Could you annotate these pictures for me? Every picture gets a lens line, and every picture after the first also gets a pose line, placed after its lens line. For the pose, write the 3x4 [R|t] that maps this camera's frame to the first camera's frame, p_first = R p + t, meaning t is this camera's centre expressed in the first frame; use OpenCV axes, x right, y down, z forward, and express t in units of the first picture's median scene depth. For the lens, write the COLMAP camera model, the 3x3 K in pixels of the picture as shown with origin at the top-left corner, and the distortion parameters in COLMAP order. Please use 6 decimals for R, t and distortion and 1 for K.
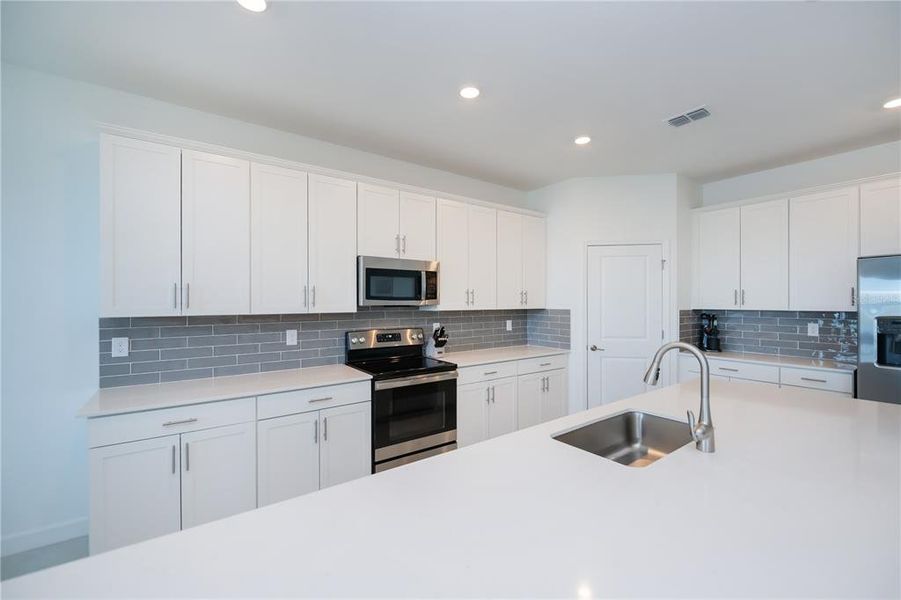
lens RADIAL K [[377.0, 0, 457.6], [0, 377.0, 300.0], [0, 0, 1]] dist [-0.001722, -0.000384]
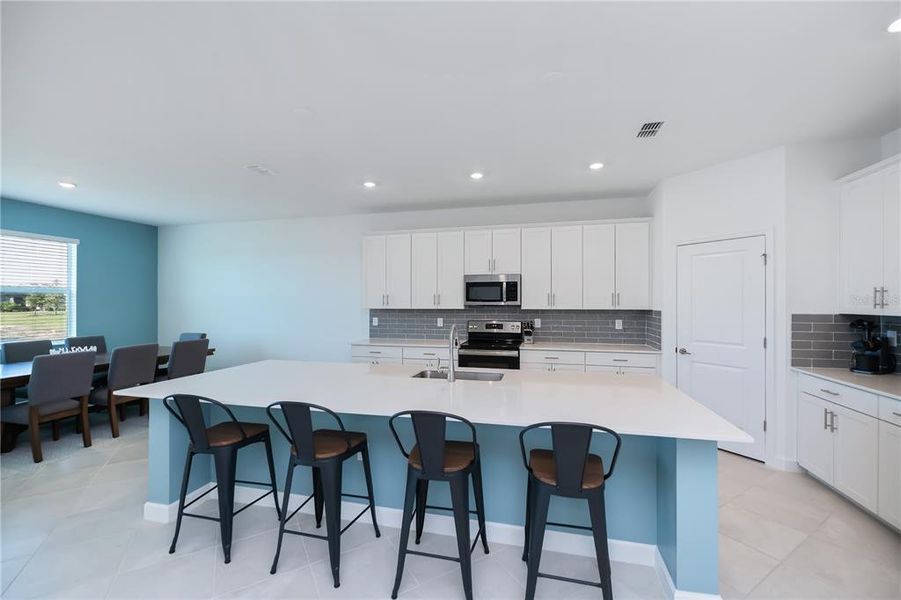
lens RADIAL K [[377.0, 0, 457.6], [0, 377.0, 300.0], [0, 0, 1]] dist [-0.001722, -0.000384]
pose [[0.634994, -0.002564, -0.772513, 0.908350], [0.000576, 0.999996, -0.002846, -0.001503], [0.772517, 0.001362, 0.634993, -0.073100]]
